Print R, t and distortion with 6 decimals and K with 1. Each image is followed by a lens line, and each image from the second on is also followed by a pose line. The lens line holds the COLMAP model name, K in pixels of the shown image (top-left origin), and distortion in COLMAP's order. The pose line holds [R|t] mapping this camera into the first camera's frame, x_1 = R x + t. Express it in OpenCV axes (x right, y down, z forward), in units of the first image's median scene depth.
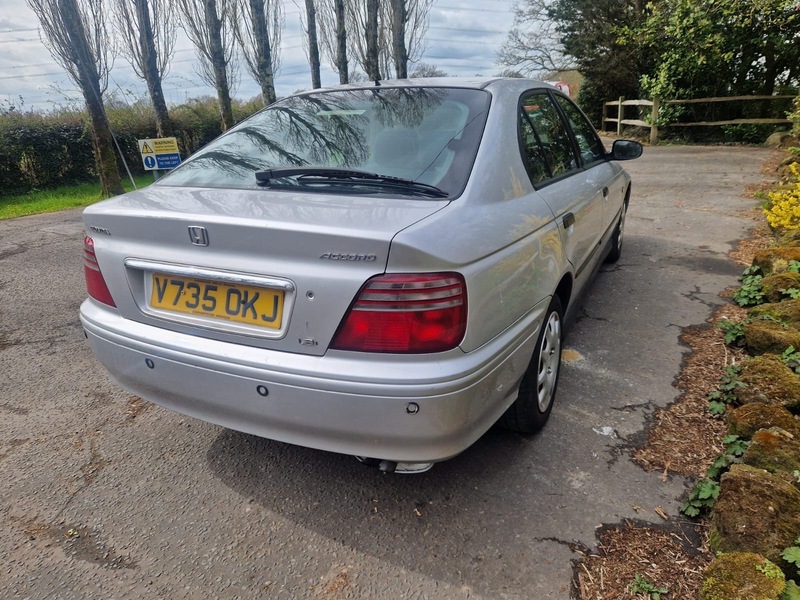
lens RADIAL K [[528.7, 0, 403.7], [0, 528.7, 302.1], [0, 0, 1]] dist [0.059680, -0.053568]
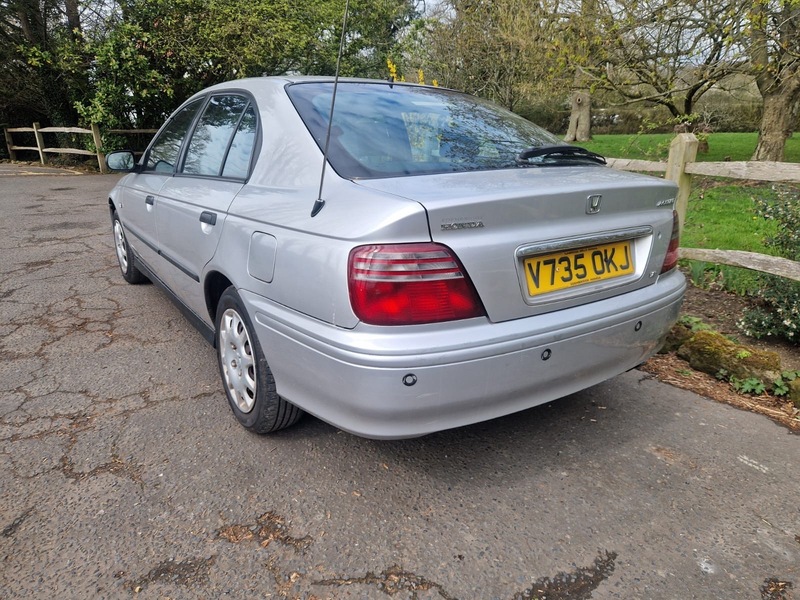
lens RADIAL K [[528.7, 0, 403.7], [0, 528.7, 302.1], [0, 0, 1]] dist [0.059680, -0.053568]
pose [[0.478919, -0.223283, 0.848988, -1.366898], [0.274287, 0.956754, 0.096899, -0.130293], [-0.833909, 0.186460, 0.519451, 0.718812]]
